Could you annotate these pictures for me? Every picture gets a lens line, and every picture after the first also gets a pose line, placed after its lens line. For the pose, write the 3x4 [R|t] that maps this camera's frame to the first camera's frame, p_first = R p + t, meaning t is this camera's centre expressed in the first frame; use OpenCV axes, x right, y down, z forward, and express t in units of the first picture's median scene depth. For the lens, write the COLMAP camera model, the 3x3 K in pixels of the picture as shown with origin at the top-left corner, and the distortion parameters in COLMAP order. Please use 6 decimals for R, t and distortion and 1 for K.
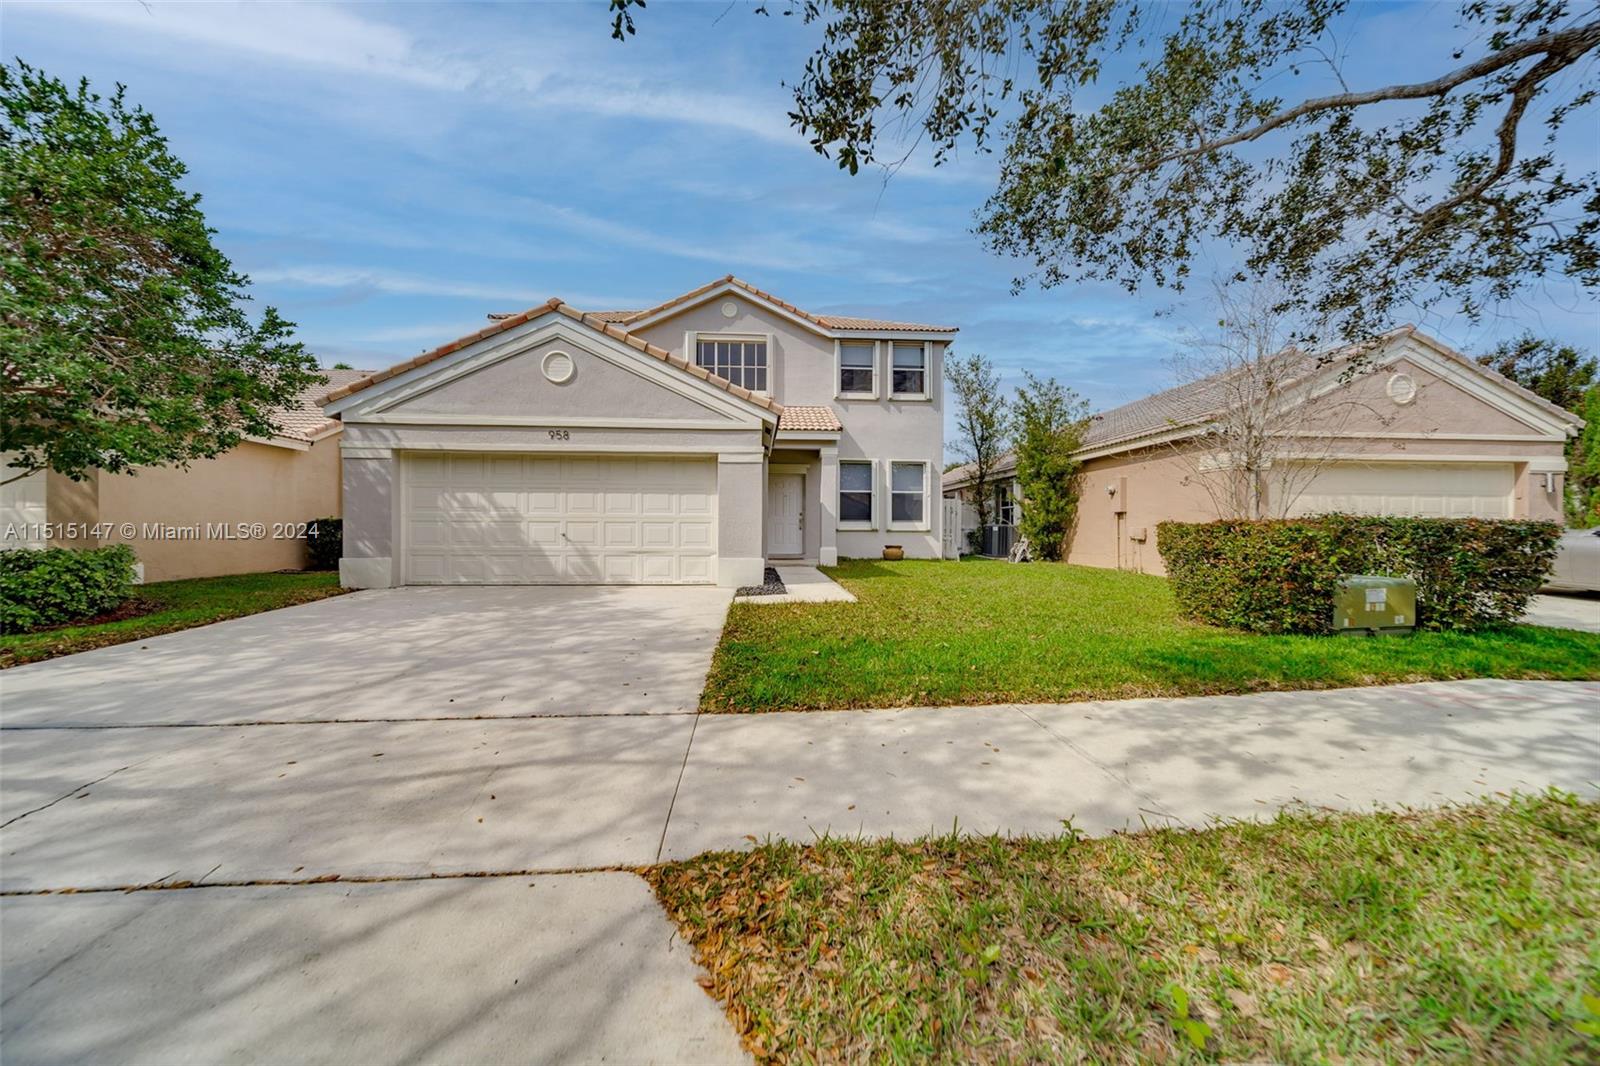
lens RADIAL K [[561.9, 0, 801.6], [0, 561.9, 534.3], [0, 0, 1]] dist [-0.002523, -0.001426]
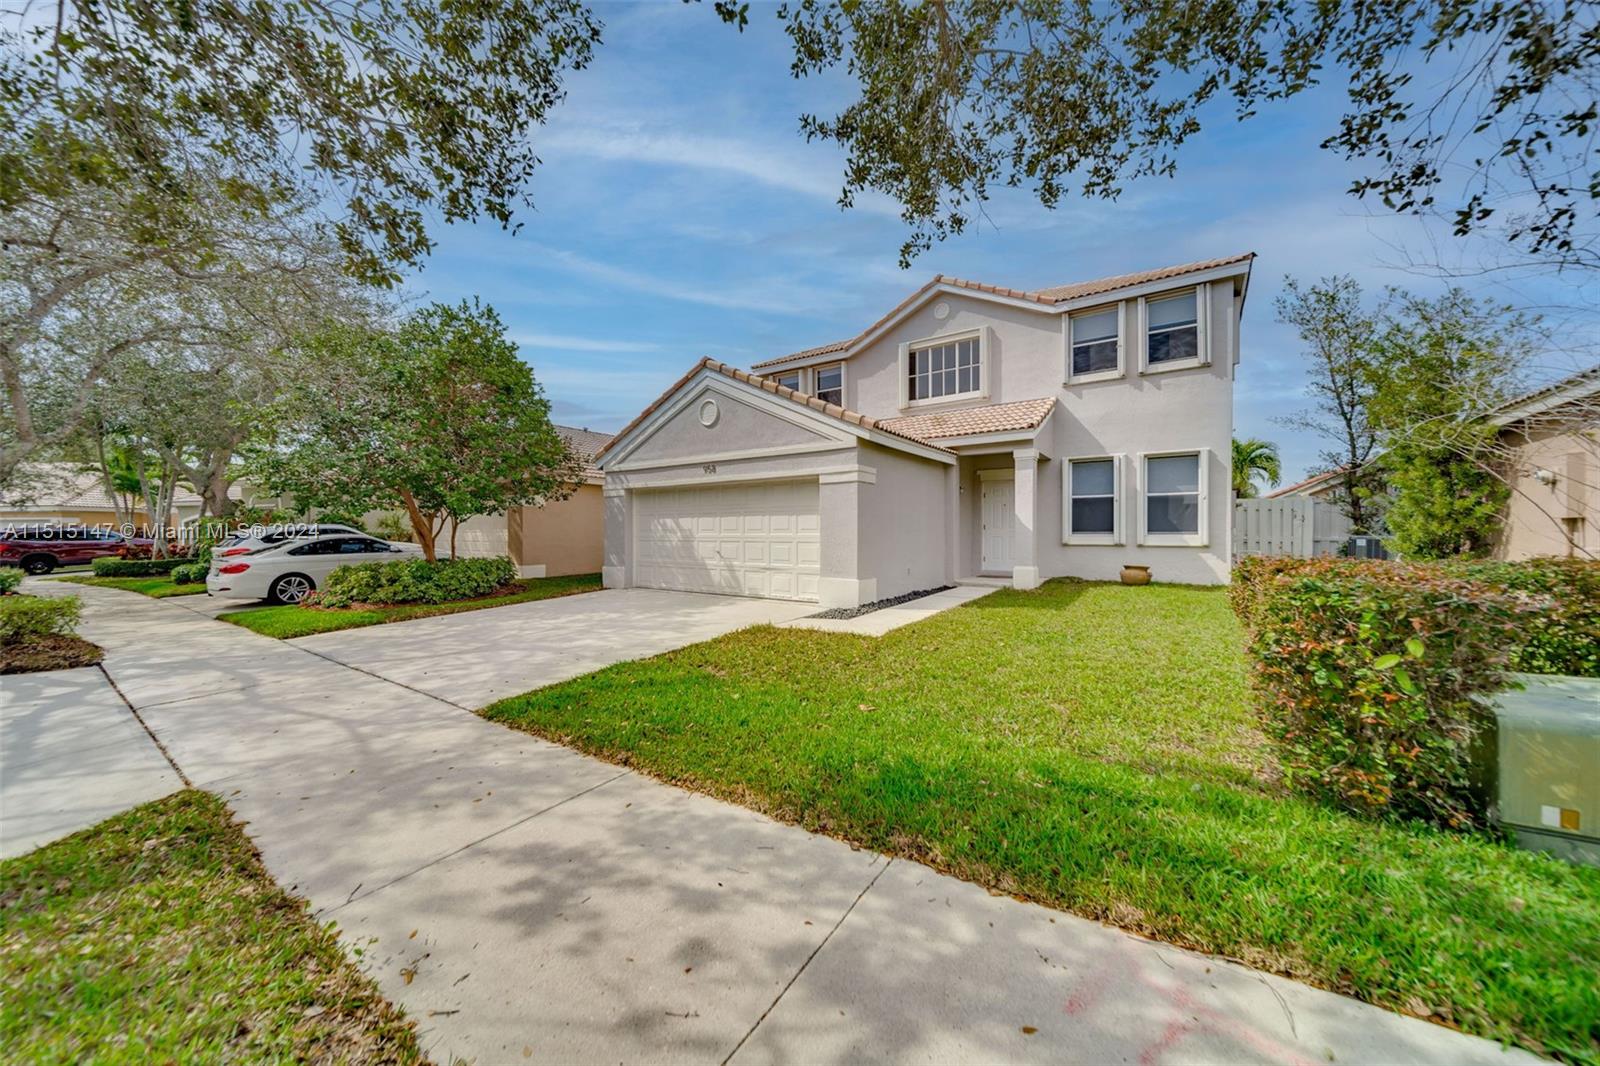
lens RADIAL K [[561.9, 0, 788.3], [0, 561.9, 533.2], [0, 0, 1]] dist [-0.002523, -0.001426]
pose [[0.773290, -0.006356, -0.634020, 0.443817], [0.001527, 0.999966, -0.008162, -0.029247], [0.634050, 0.005343, 0.773273, 0.173585]]
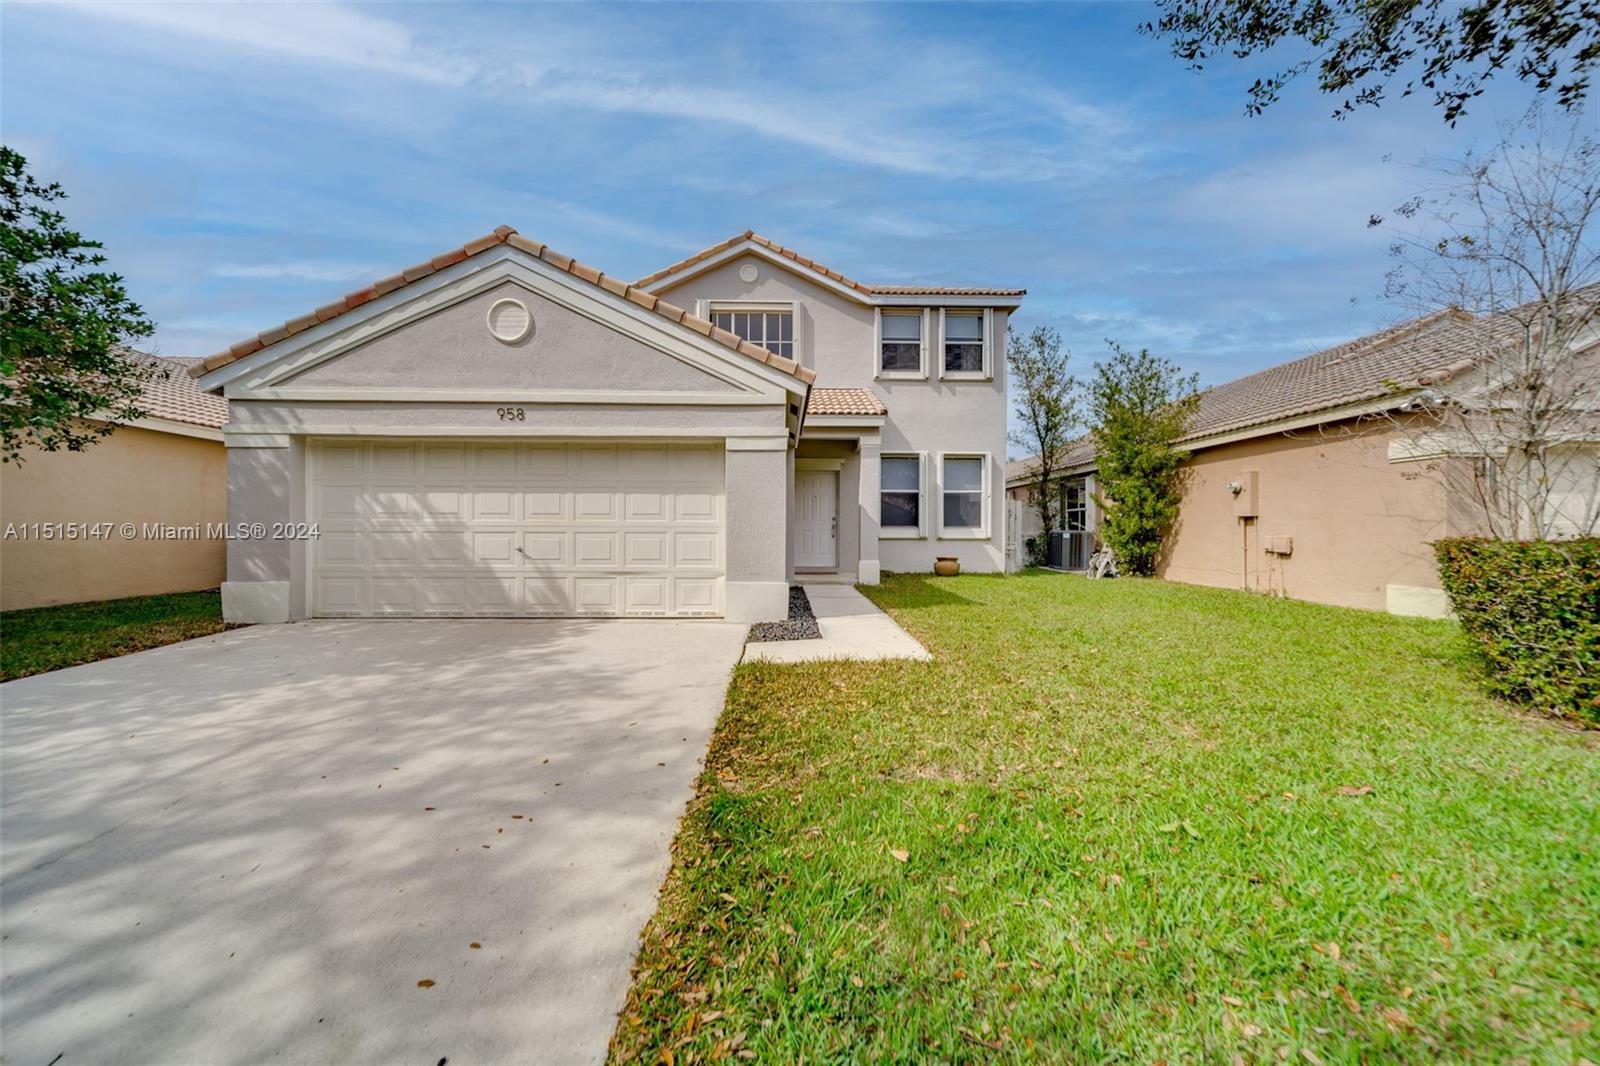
lens RADIAL K [[561.9, 0, 803.0], [0, 561.9, 540.7], [0, 0, 1]] dist [-0.002523, -0.001426]
pose [[0.999088, 0.001065, -0.042689, -0.017695], [-0.000656, 0.999954, 0.009596, -0.017979], [0.042697, -0.009560, 0.999042, 0.272623]]
